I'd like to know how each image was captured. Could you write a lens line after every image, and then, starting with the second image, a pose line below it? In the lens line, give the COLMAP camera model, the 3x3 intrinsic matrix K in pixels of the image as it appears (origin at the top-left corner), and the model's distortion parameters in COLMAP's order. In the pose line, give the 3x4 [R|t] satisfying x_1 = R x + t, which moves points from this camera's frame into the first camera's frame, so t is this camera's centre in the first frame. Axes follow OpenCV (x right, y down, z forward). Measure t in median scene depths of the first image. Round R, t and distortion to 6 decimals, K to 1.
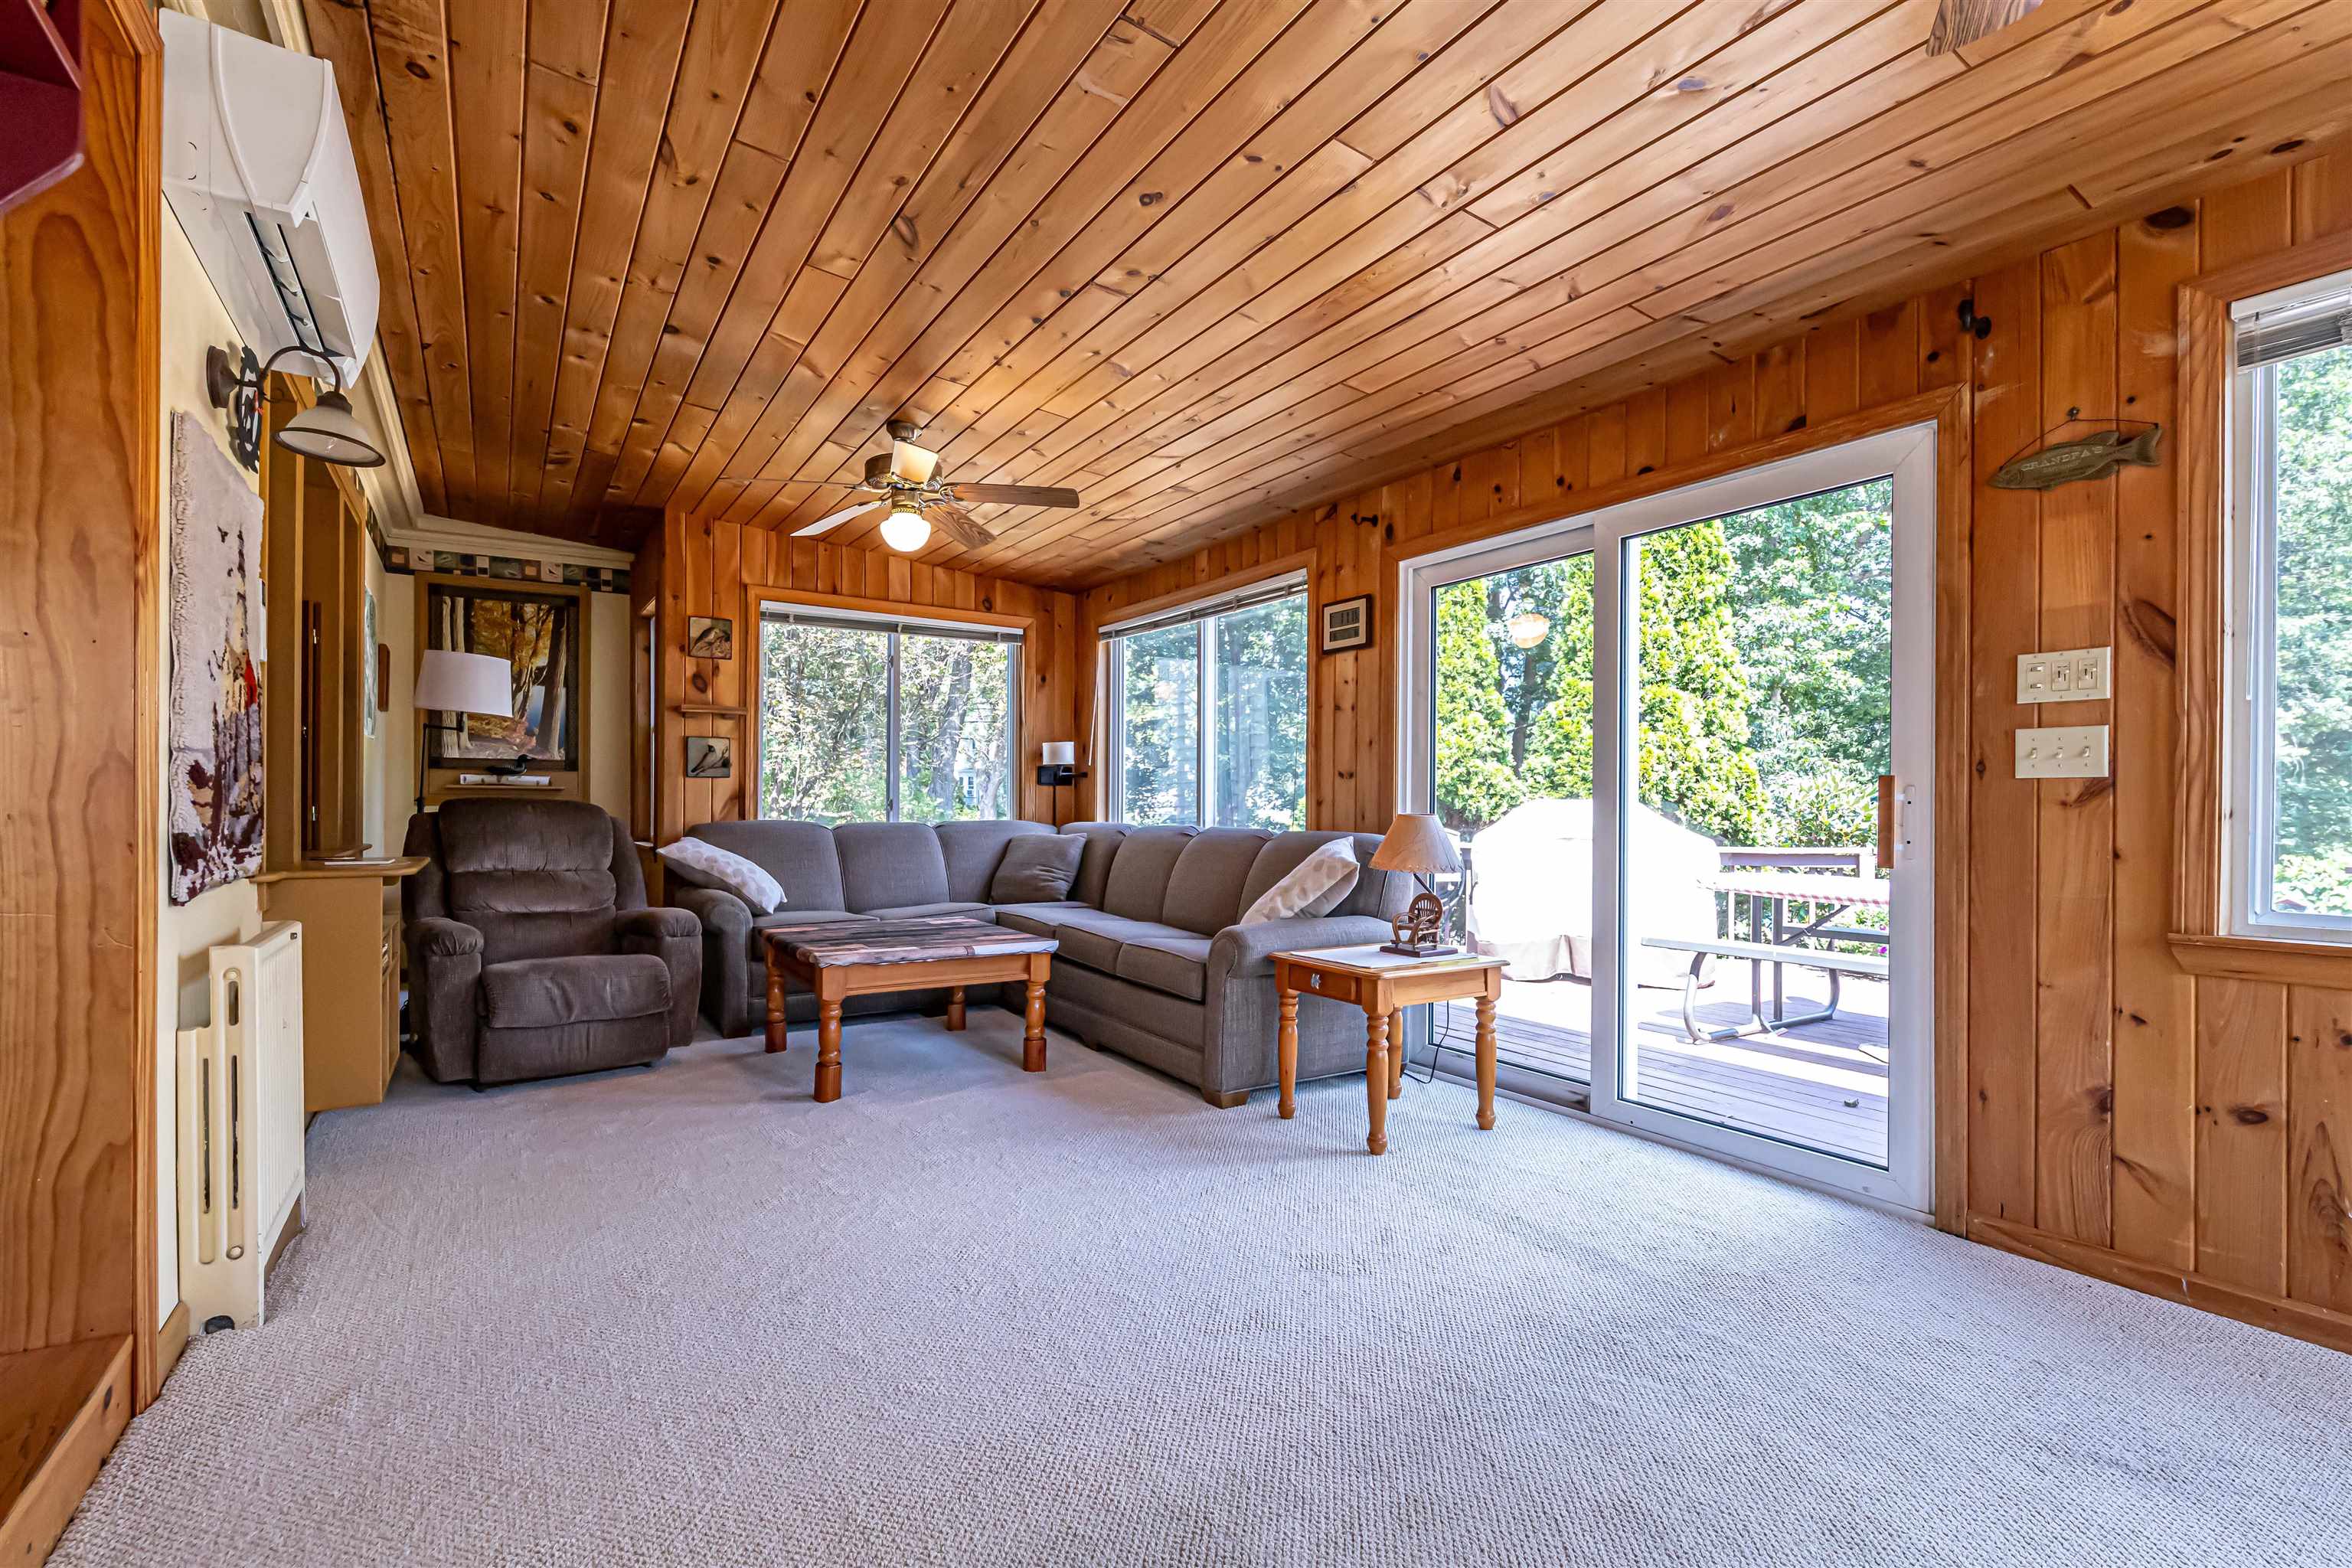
lens RADIAL K [[981.5, 0, 1107.2], [0, 981.5, 803.6], [0, 0, 1]] dist [0.000853, 0.000206]
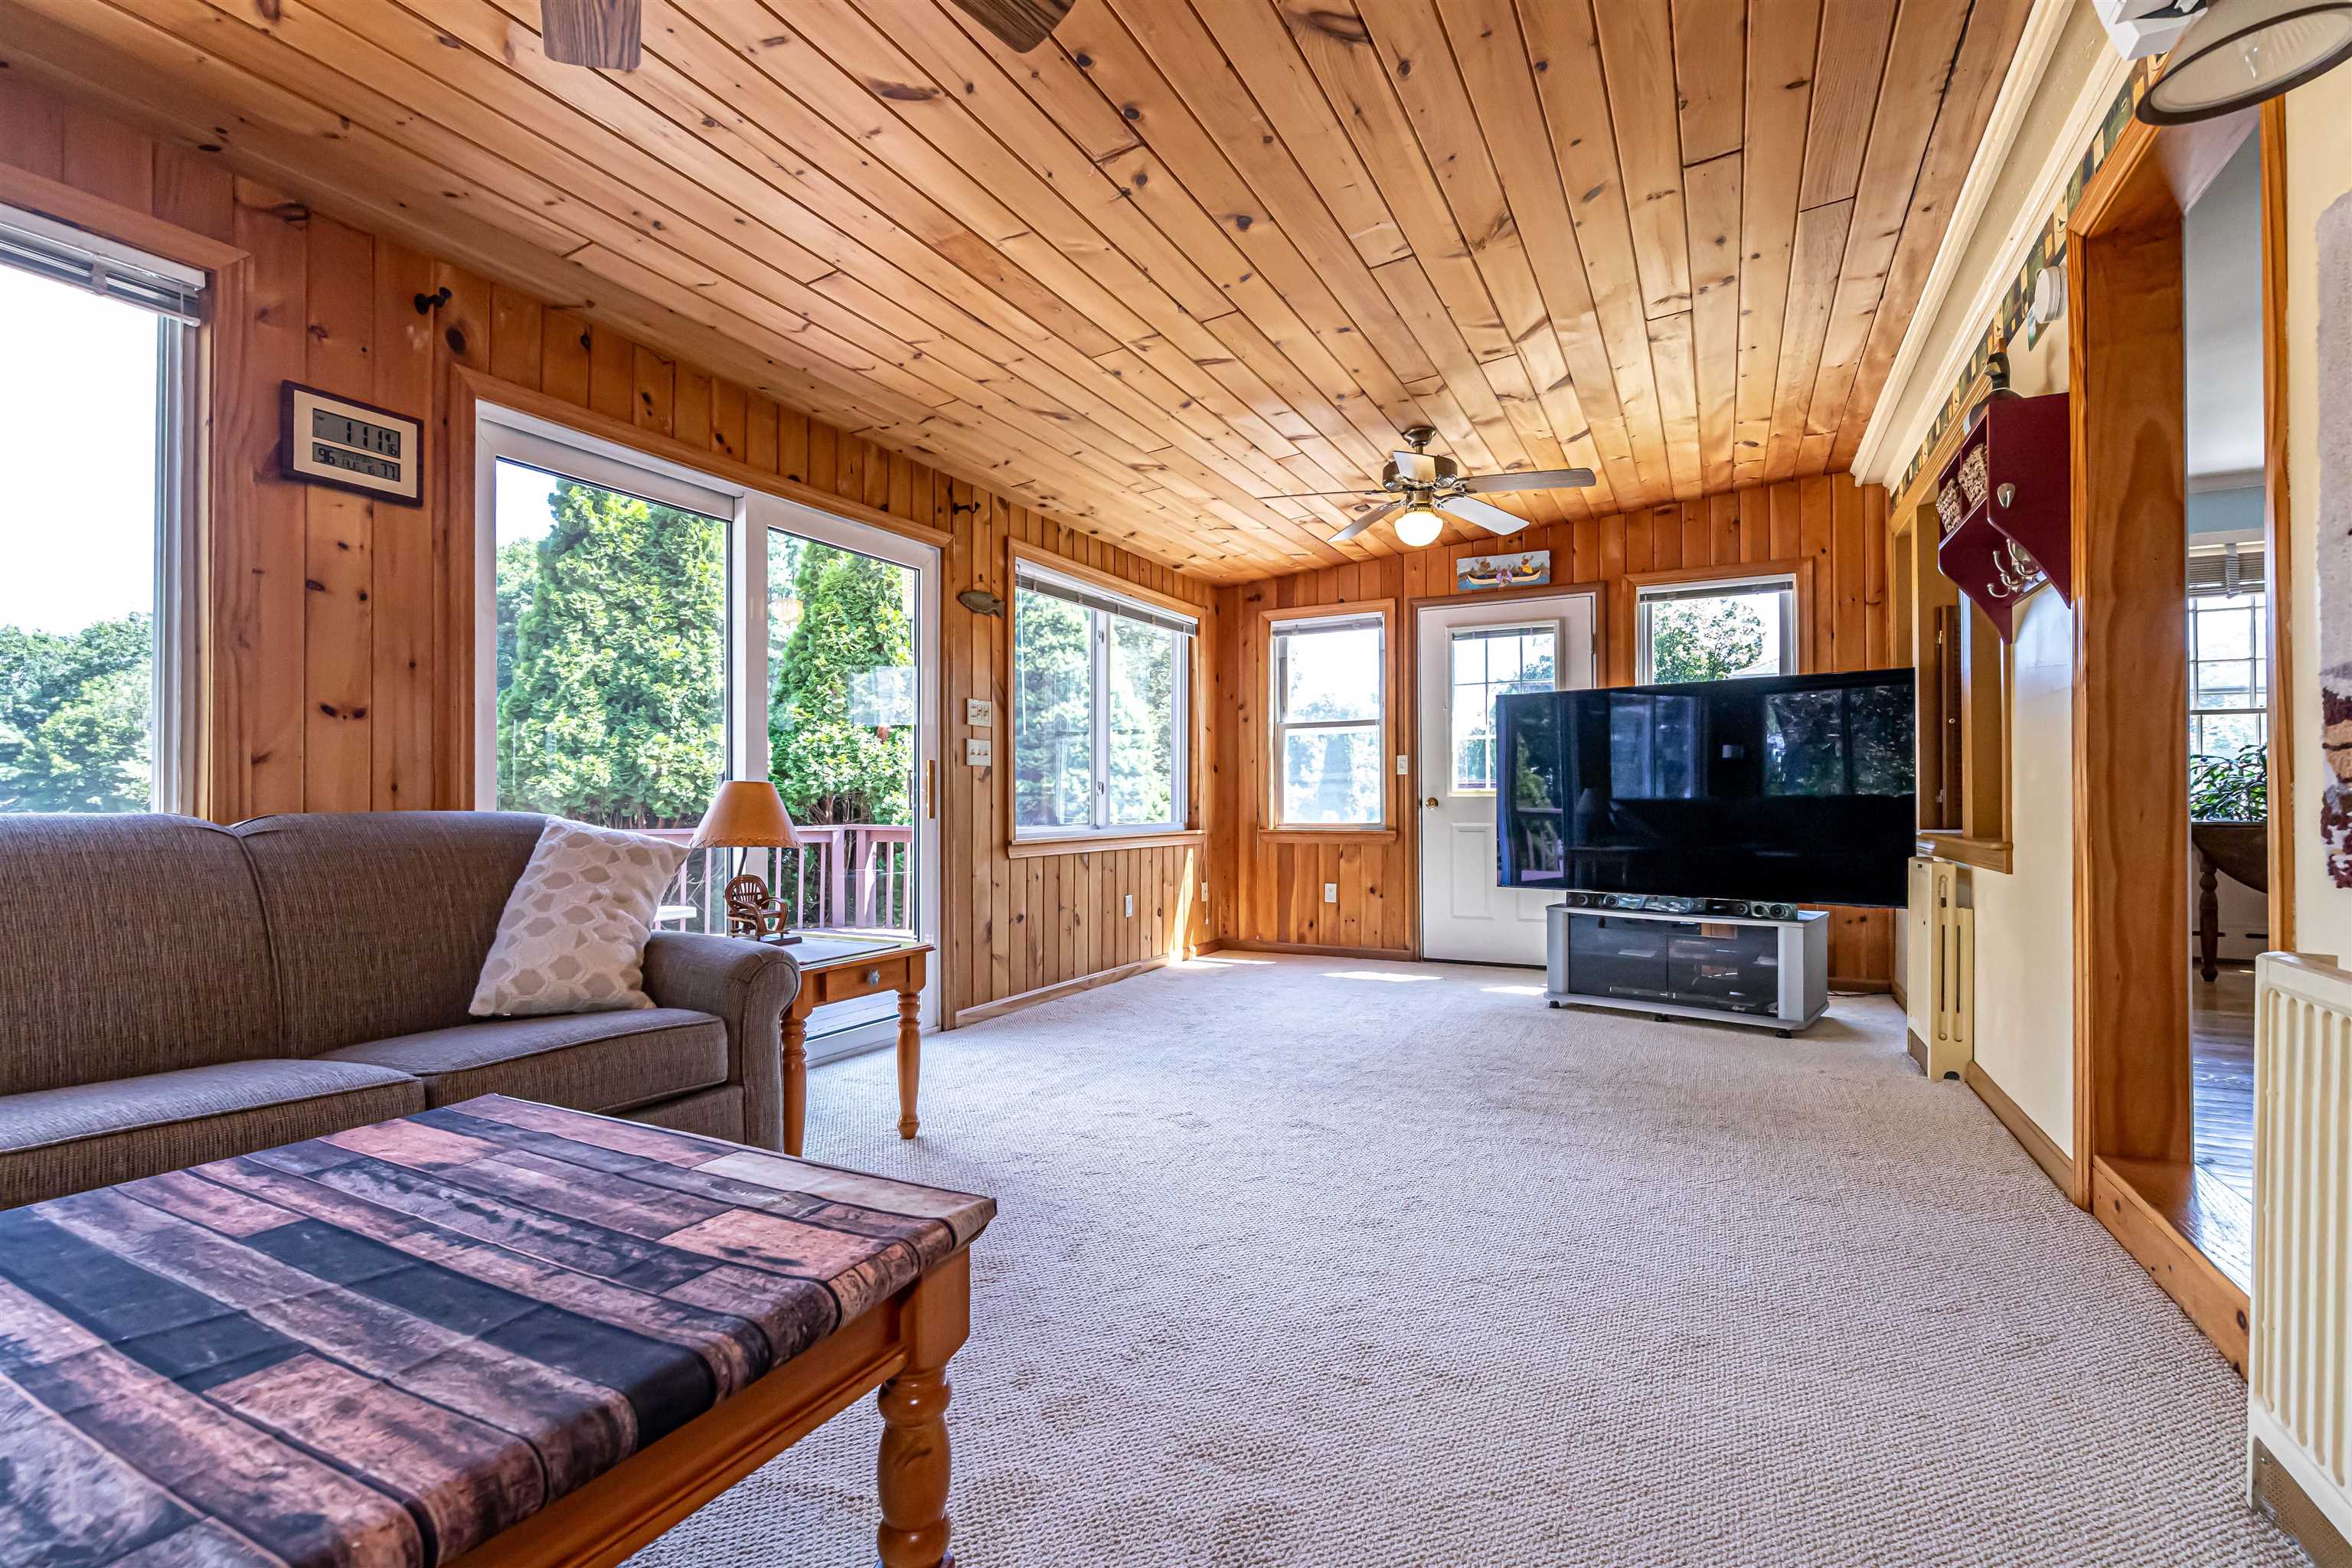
lens RADIAL K [[1017.5, 0, 1147.9], [0, 1017.5, 795.3], [0, 0, 1]] dist [-0.001477, -0.000312]
pose [[-0.483172, -0.003877, 0.875517, -0.751689], [-0.008005, 0.999968, 0.000011, 0.022131], [-0.875489, -0.007003, -0.483188, 1.362342]]
